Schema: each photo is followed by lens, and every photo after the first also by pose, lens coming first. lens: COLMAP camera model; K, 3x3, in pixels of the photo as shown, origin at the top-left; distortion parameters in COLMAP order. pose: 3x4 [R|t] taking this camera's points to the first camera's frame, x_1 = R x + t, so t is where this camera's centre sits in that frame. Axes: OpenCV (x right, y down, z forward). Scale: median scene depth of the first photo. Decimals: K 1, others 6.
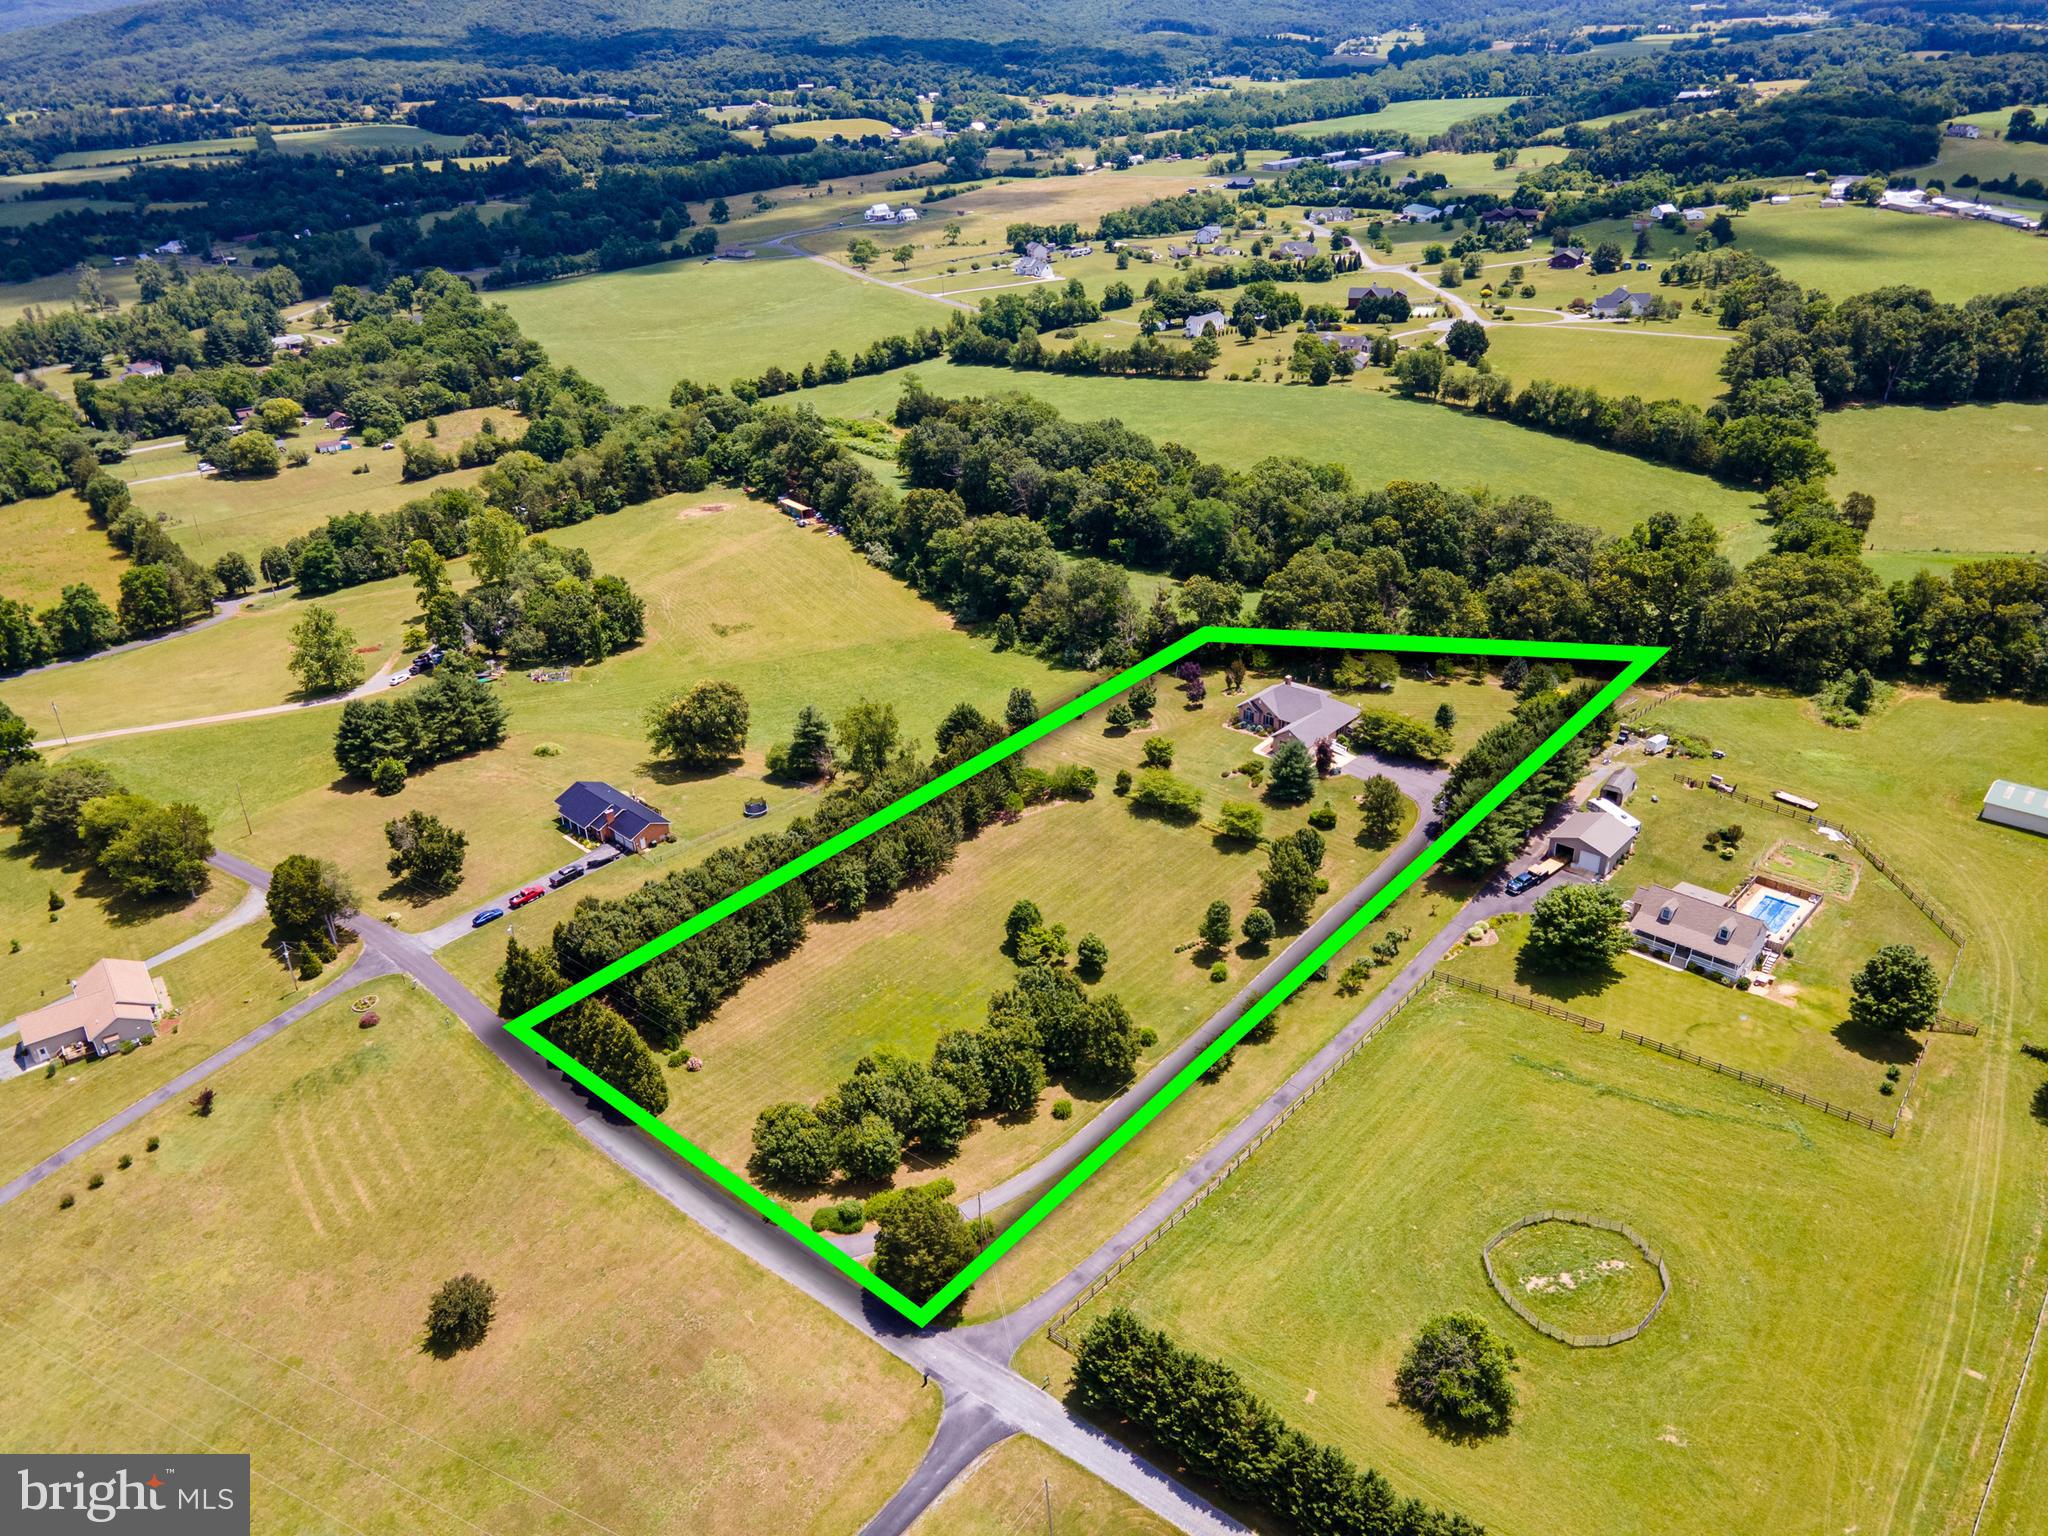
lens RADIAL K [[1459.2, 0, 981.8], [0, 1459.2, 764.3], [0, 0, 1]] dist [0.034850, 0.003740]
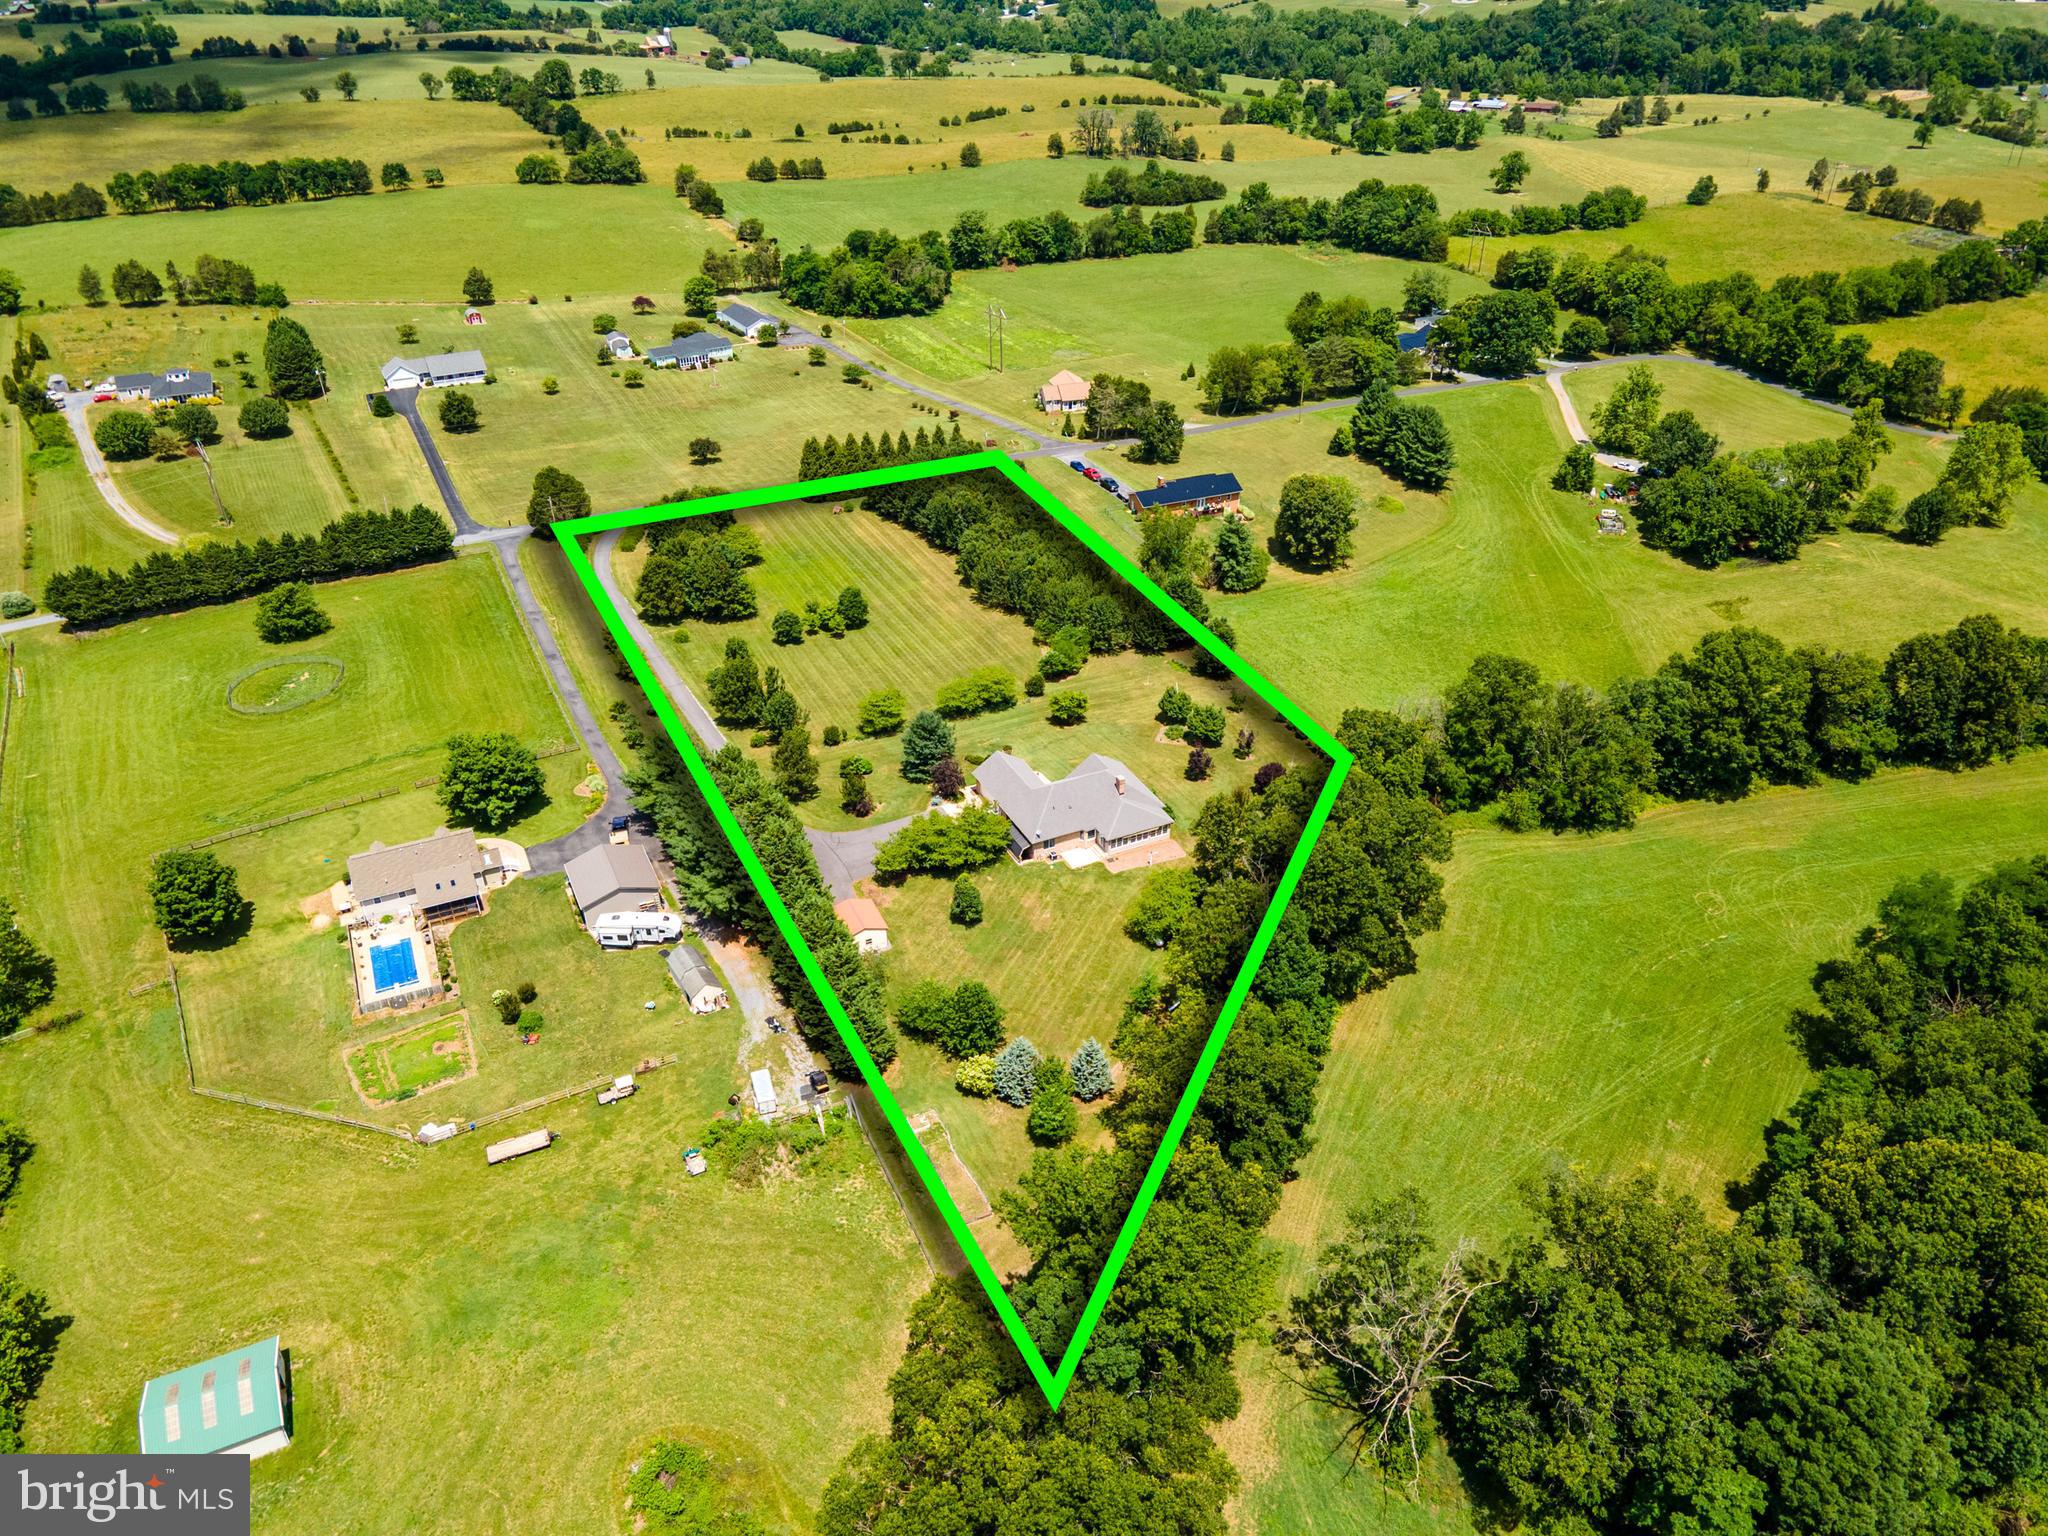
lens RADIAL K [[1459.2, 0, 981.8], [0, 1459.2, 764.3], [0, 0, 1]] dist [0.034850, 0.003740]
pose [[-0.369107, 0.542234, -0.754813, 0.951427], [-0.405370, 0.636908, 0.655762, -0.627414], [0.836322, 0.548025, -0.015282, 1.199941]]
